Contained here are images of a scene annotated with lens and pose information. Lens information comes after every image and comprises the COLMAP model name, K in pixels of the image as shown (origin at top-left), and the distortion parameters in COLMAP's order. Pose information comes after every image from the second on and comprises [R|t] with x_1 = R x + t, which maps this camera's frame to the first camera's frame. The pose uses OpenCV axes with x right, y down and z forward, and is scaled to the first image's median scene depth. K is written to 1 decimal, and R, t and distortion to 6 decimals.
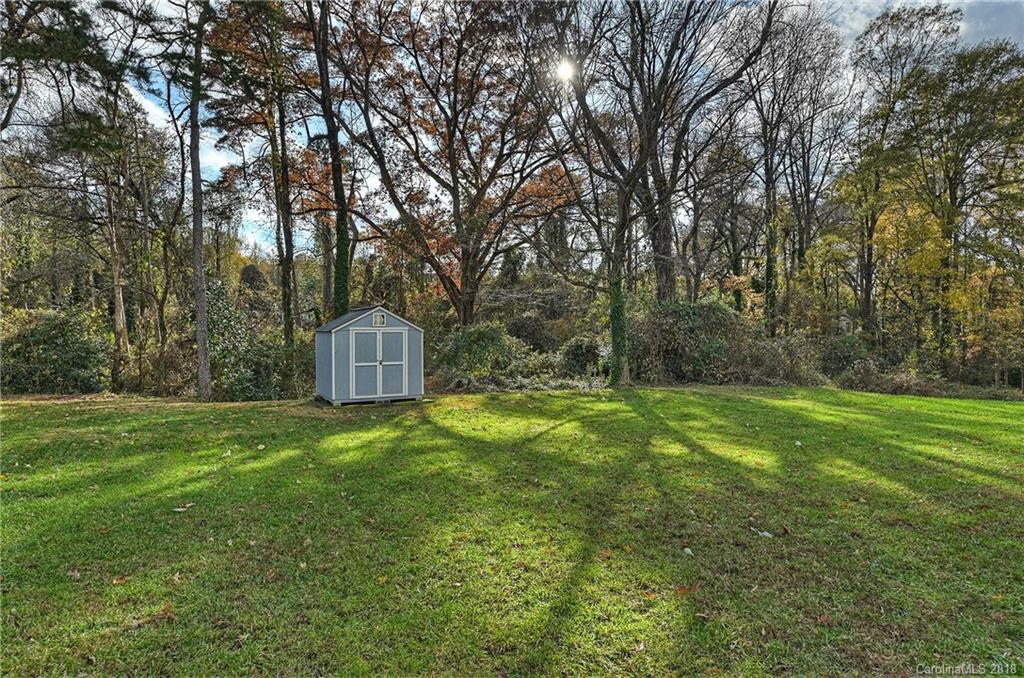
lens RADIAL K [[558.7, 0, 512.3], [0, 558.7, 336.8], [0, 0, 1]] dist [0.000561, 0.000073]
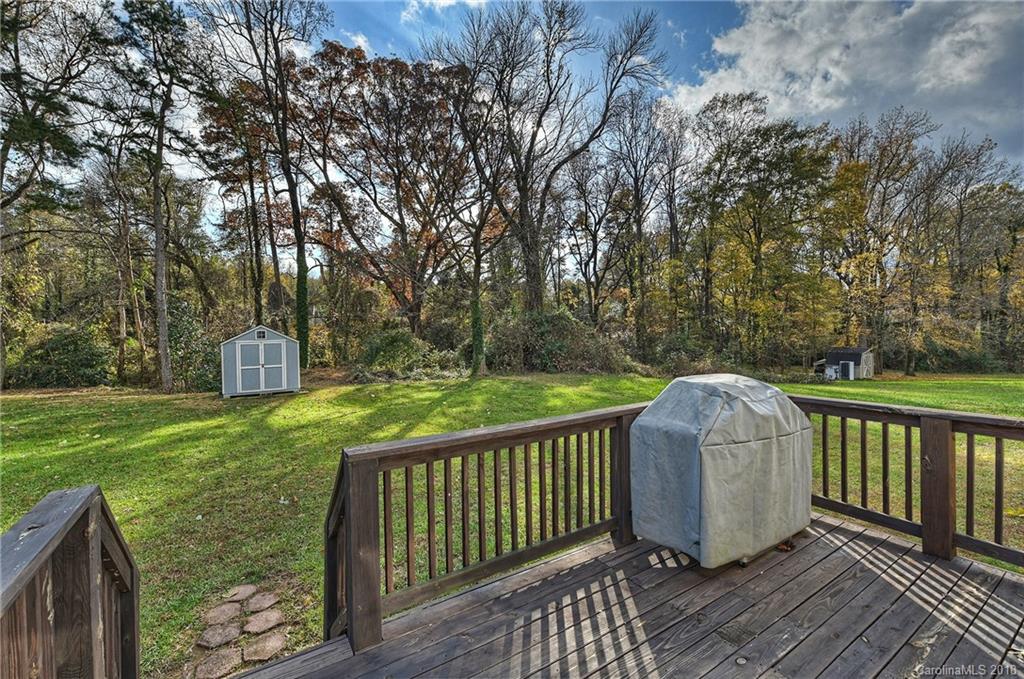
lens RADIAL K [[417.2, 0, 513.4], [0, 417.2, 337.9], [0, 0, 1]] dist [0.000629, -0.000092]
pose [[0.999309, -0.013341, 0.034693, 0.198663], [0.012763, 0.999777, 0.016828, -0.018392], [-0.034909, -0.016373, 0.999256, -0.026698]]
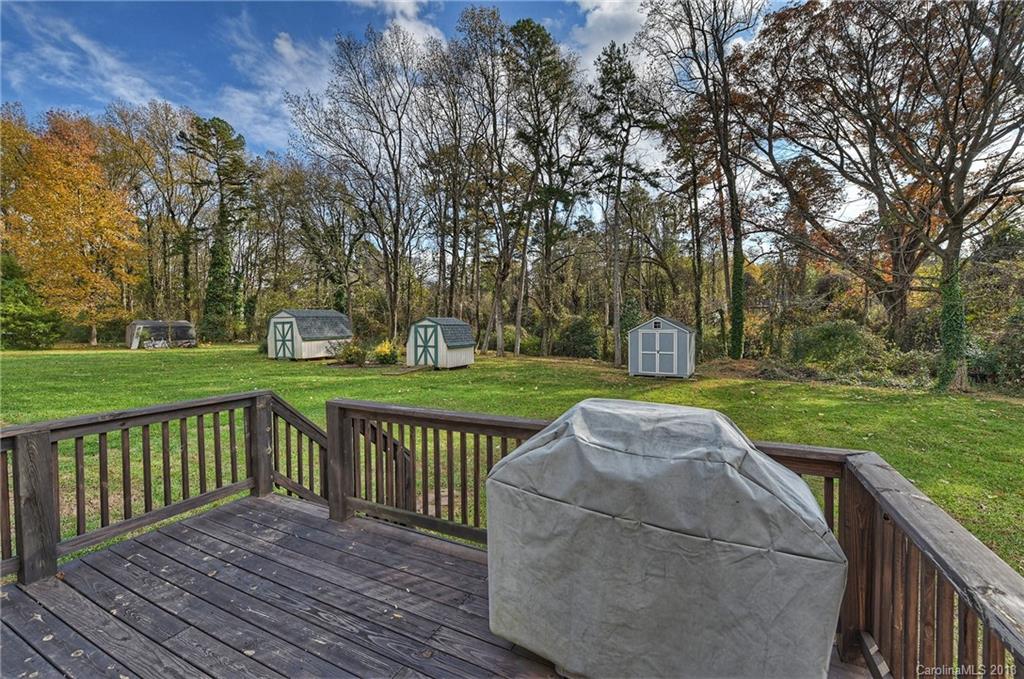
lens RADIAL K [[414.4, 0, 536.2], [0, 414.4, 335.8], [0, 0, 1]] dist [-0.000118, -0.000101]
pose [[0.569330, 0.027055, -0.821664, 0.303466], [-0.002301, 0.999507, 0.031317, -0.020317], [0.822106, -0.015939, 0.569112, 0.030024]]
